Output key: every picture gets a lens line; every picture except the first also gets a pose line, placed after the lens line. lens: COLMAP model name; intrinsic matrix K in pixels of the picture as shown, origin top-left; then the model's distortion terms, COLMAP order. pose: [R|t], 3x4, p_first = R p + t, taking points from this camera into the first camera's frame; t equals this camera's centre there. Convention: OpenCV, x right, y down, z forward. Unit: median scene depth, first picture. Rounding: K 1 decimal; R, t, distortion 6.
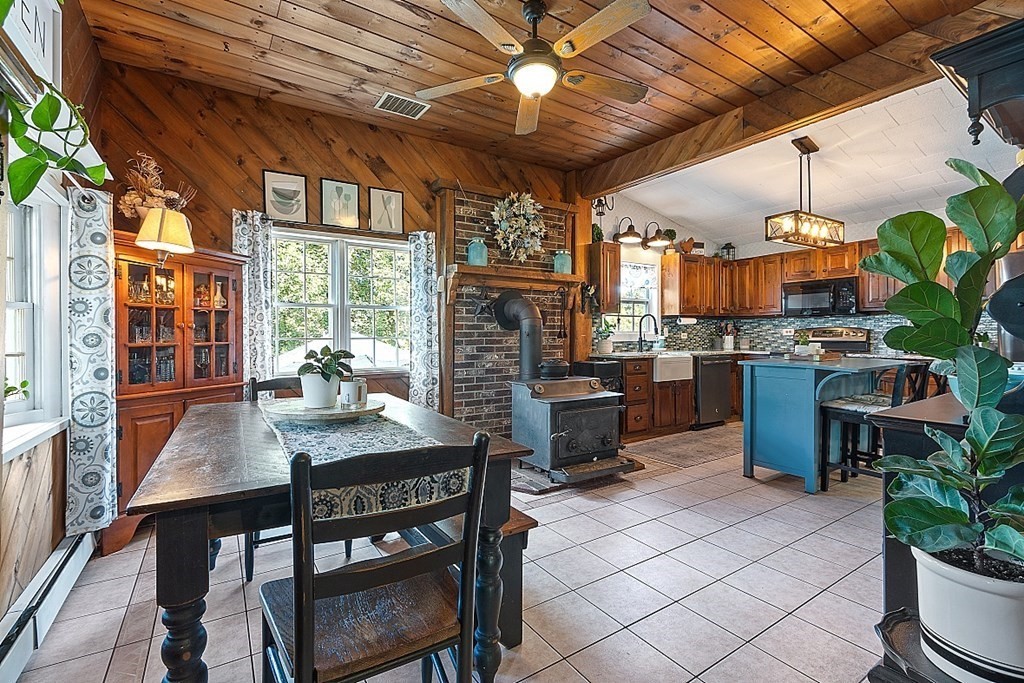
lens RADIAL K [[442.2, 0, 514.4], [0, 442.2, 334.8], [0, 0, 1]] dist [-0.002199, -0.000112]
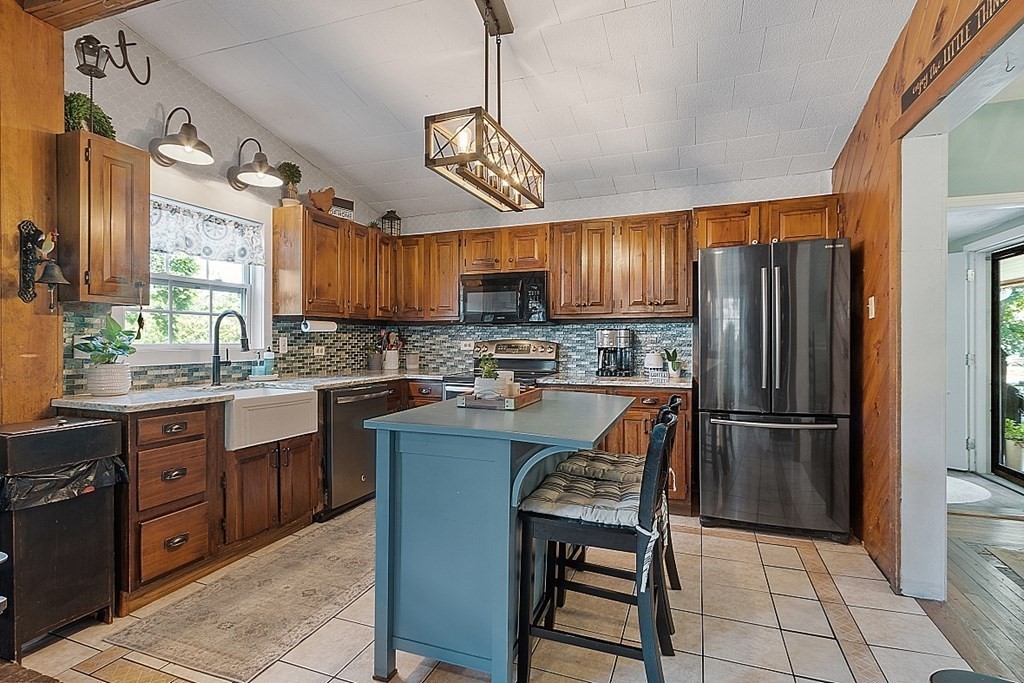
lens RADIAL K [[493.7, 0, 504.8], [0, 493.7, 347.2], [0, 0, 1]] dist [0.006189, -0.003630]
pose [[0.810787, 0.001378, 0.585340, 0.234932], [-0.008407, 0.999922, 0.009290, -0.013516], [-0.585282, -0.012453, 0.810735, 0.369259]]
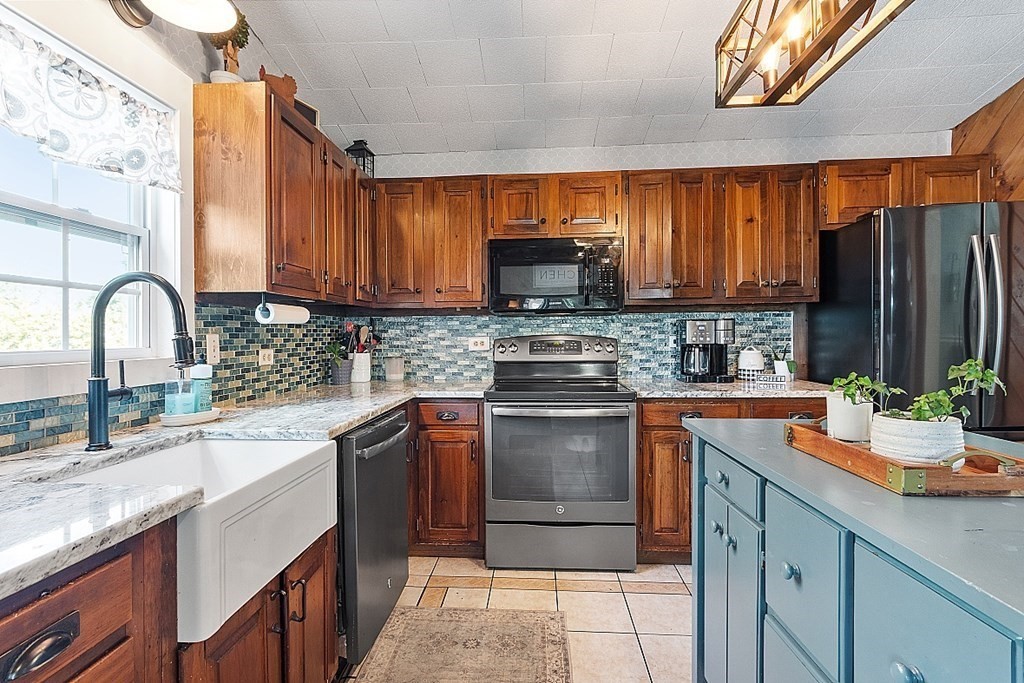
lens RADIAL K [[493.7, 0, 510.2], [0, 493.7, 341.2], [0, 0, 1]] dist [0.006189, -0.003630]
pose [[0.600114, -0.007241, 0.799882, 0.225705], [0.004519, 0.999974, 0.005662, -0.014491], [-0.799902, 0.000217, 0.600131, 0.737202]]
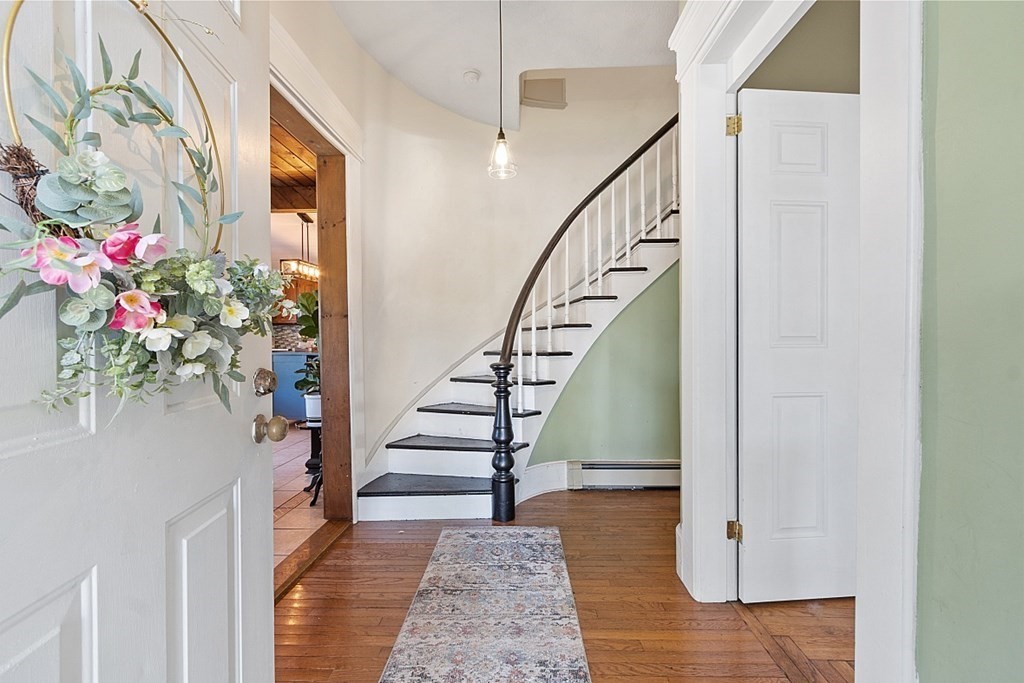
lens RADIAL K [[442.2, 0, 513.2], [0, 442.2, 343.3], [0, 0, 1]] dist [-0.002199, -0.000112]
pose [[0.573566, -0.009563, 0.819104, -0.170698], [0.003820, 0.999952, 0.009000, 0.010725], [-0.819151, -0.002033, 0.573575, -0.407840]]
